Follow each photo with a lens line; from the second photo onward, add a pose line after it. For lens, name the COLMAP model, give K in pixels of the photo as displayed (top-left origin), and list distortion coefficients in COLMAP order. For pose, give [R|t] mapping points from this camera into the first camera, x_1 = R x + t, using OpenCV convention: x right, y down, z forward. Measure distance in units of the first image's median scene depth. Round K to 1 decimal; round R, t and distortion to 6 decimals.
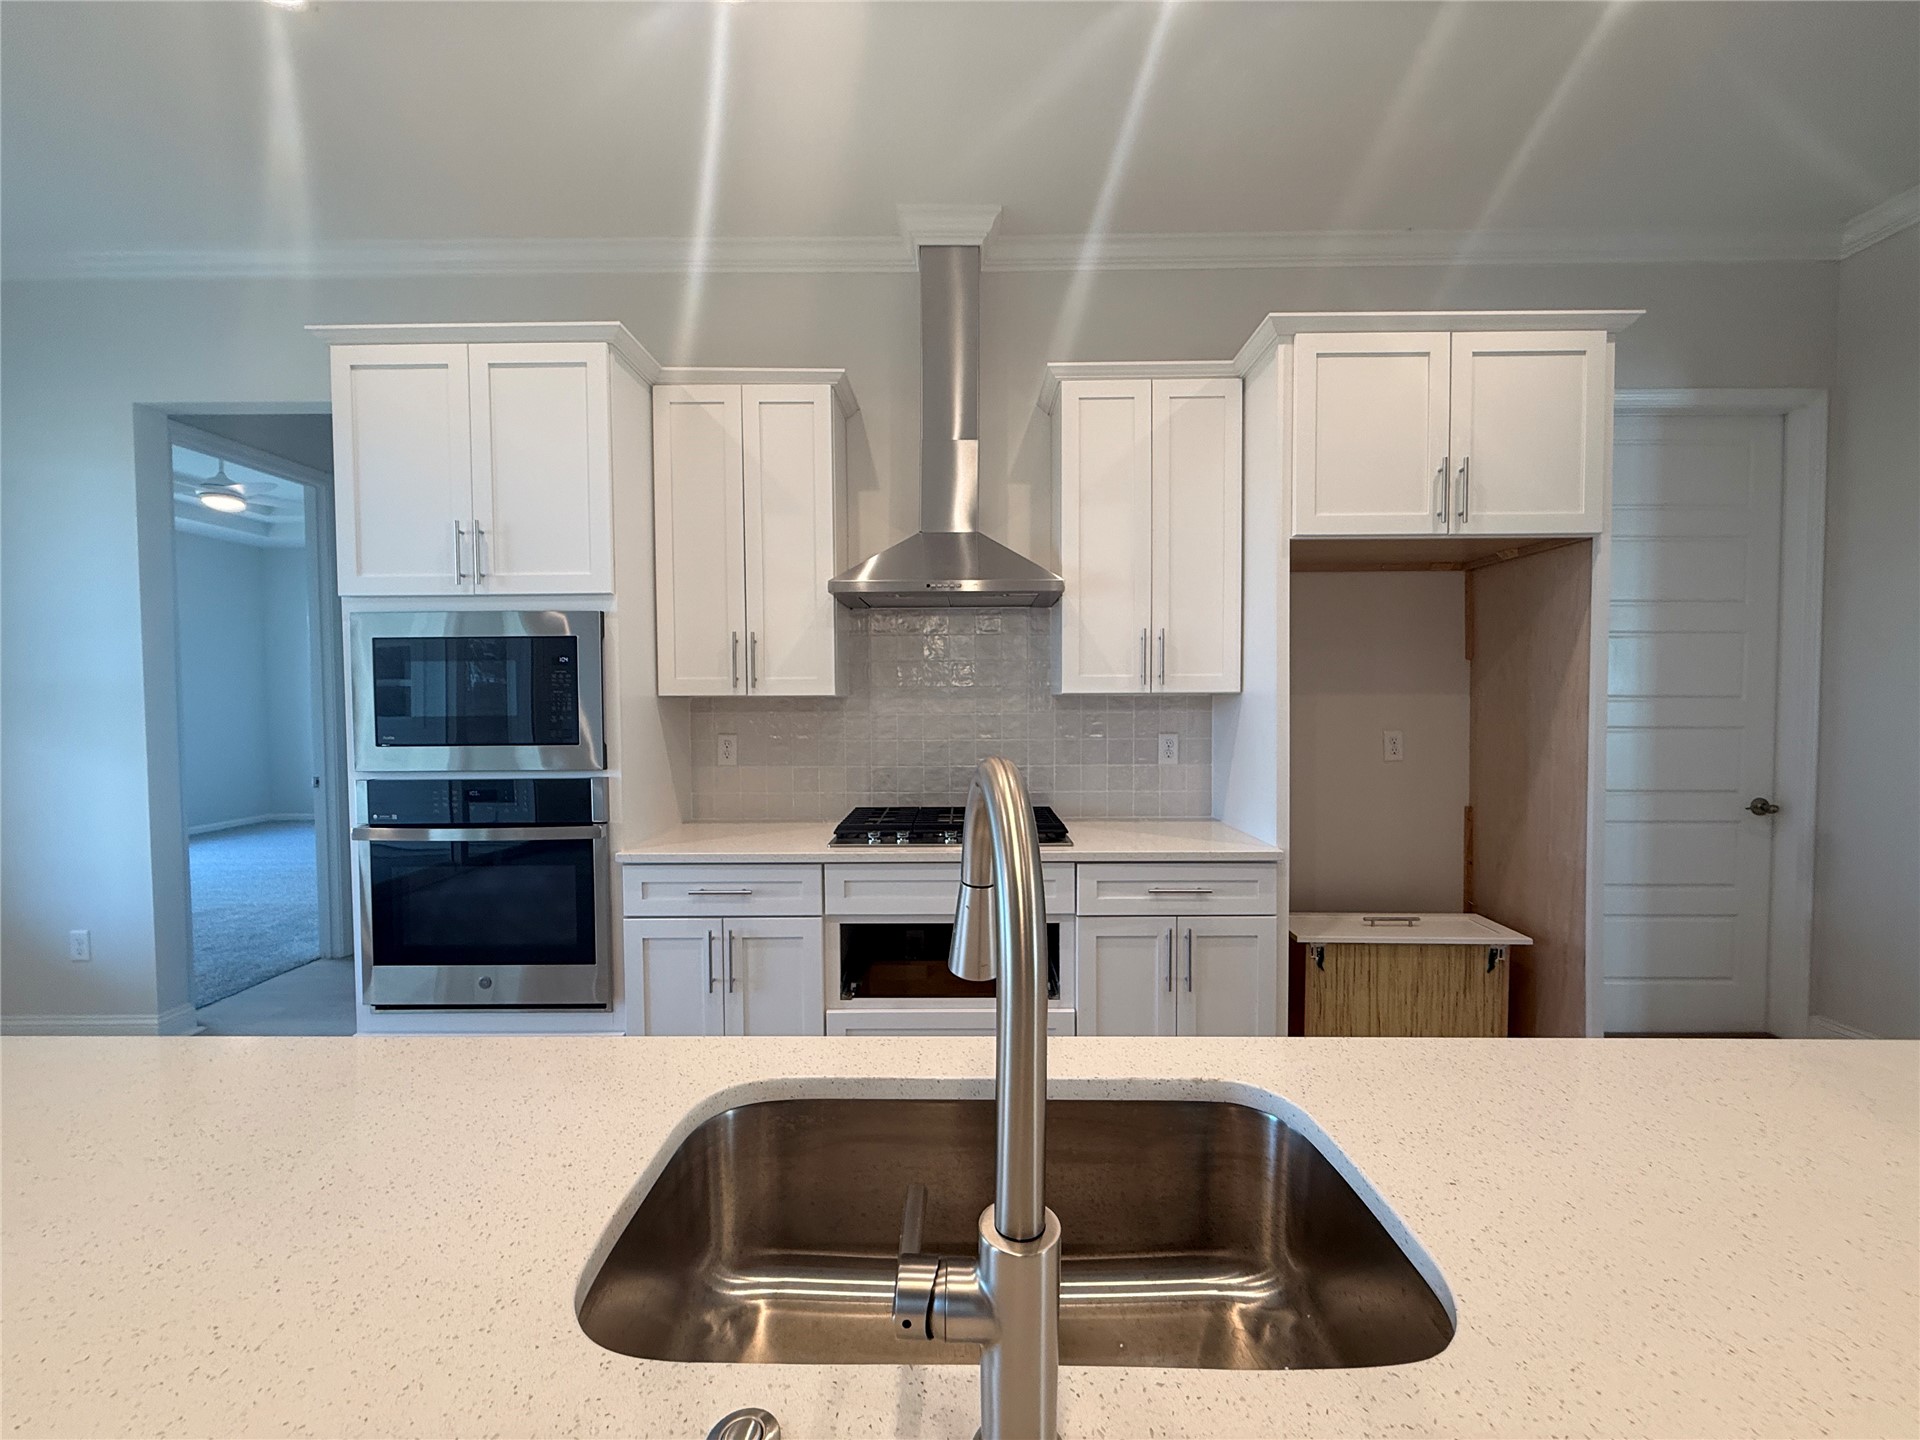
lens RADIAL K [[766.2, 0, 955.8], [0, 766.2, 722.6], [0, 0, 1]] dist [0.000278, 0.000240]
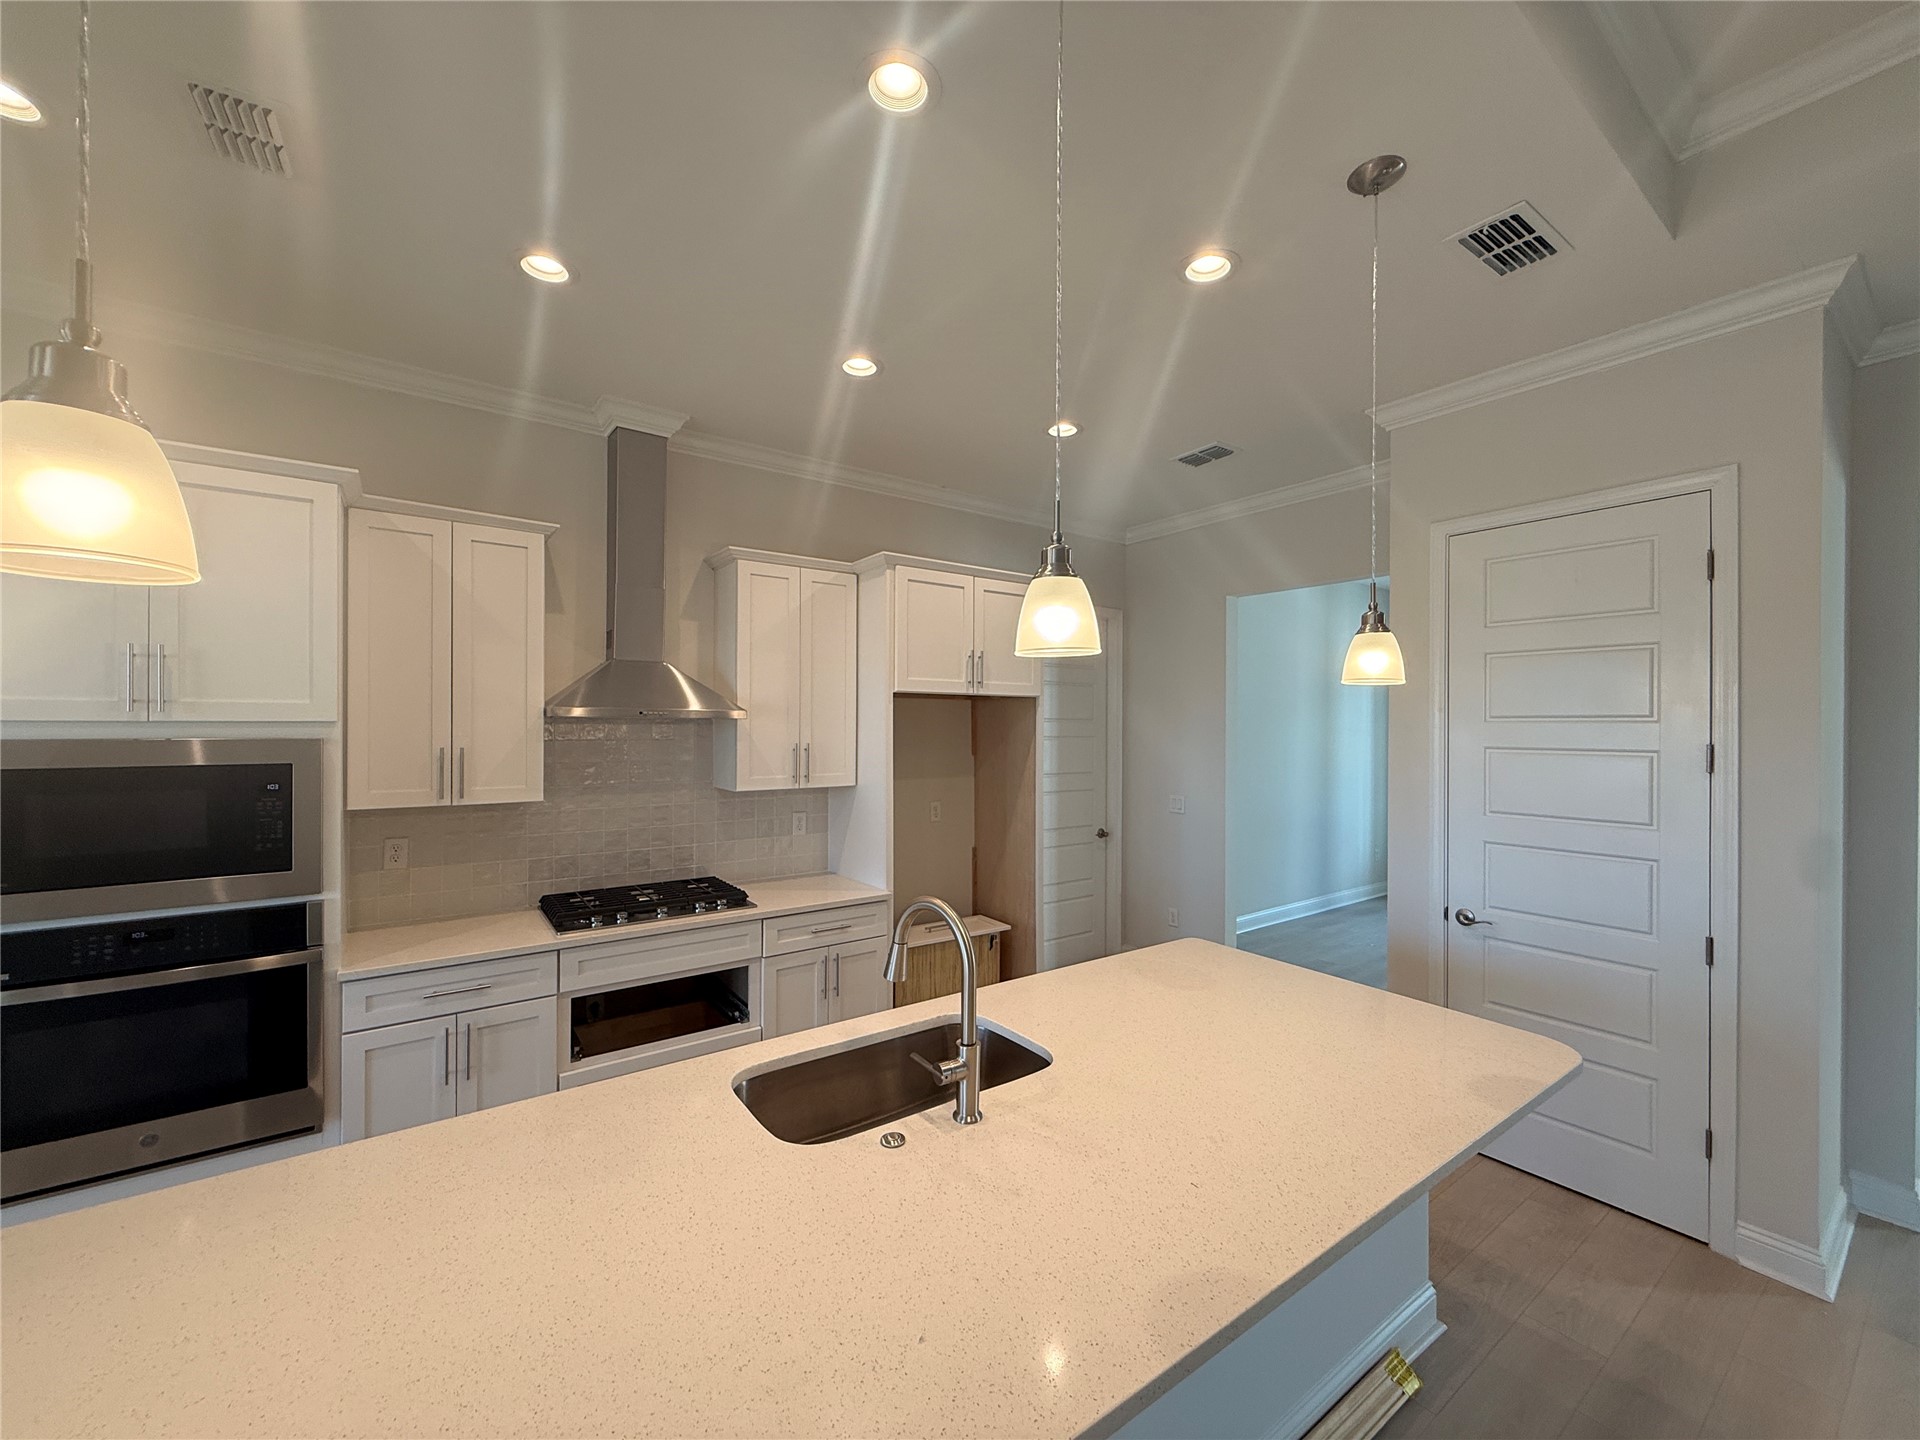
lens RADIAL K [[766.2, 0, 962.8], [0, 766.2, 722.0], [0, 0, 1]] dist [0.000278, 0.000240]
pose [[0.802076, 0.012634, 0.597089, -0.363580], [0.007848, 0.999467, -0.031692, -0.120374], [-0.597171, 0.030105, 0.801549, -0.322382]]
